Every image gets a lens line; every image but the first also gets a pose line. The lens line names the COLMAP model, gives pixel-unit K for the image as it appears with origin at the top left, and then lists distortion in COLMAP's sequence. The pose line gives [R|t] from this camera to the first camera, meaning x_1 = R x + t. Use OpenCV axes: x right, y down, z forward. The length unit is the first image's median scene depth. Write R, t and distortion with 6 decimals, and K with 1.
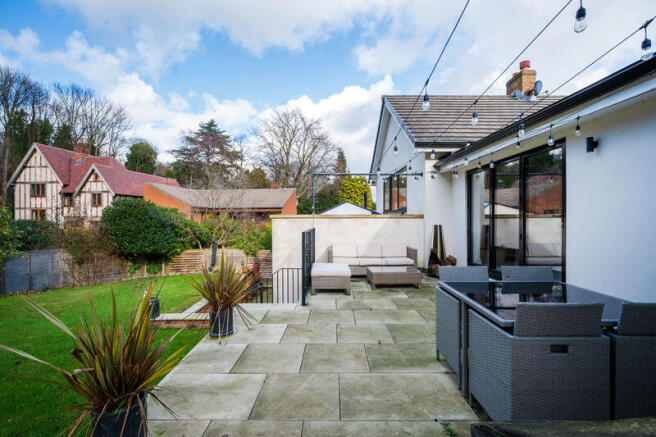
lens RADIAL K [[310.5, 0, 326.8], [0, 310.5, 219.2], [0, 0, 1]] dist [-0.000238, -0.000200]
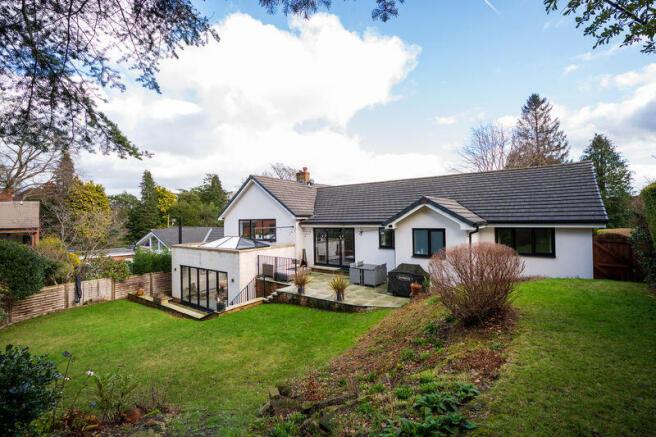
lens RADIAL K [[310.5, 0, 324.3], [0, 310.5, 216.1], [0, 0, 1]] dist [-0.000238, -0.000200]
pose [[0.617915, -0.016854, 0.786064, -1.050993], [0.022663, 0.999737, 0.003621, -0.176168], [-0.785918, 0.015577, 0.618134, -0.473186]]
